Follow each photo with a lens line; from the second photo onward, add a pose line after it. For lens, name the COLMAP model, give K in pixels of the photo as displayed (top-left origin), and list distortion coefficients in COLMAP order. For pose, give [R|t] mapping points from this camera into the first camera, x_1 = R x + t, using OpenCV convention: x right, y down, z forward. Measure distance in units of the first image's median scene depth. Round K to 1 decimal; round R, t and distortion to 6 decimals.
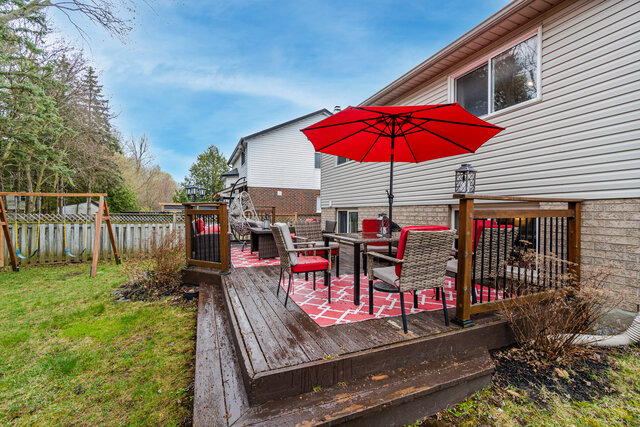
lens RADIAL K [[273.9, 0, 315.0], [0, 273.9, 211.6], [0, 0, 1]] dist [-0.005149, 0.000132]
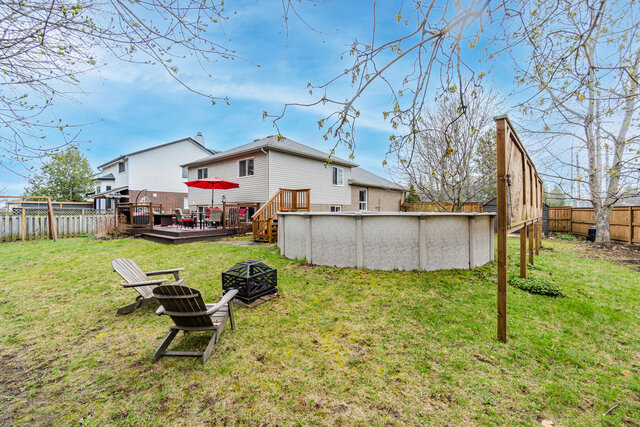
lens RADIAL K [[273.9, 0, 315.0], [0, 273.9, 211.6], [0, 0, 1]] dist [-0.005149, 0.000132]
pose [[0.895508, -0.007252, 0.444985, -0.027483], [0.006093, 0.999973, 0.004034, 0.019422], [-0.445003, -0.000901, 0.895529, -0.763471]]
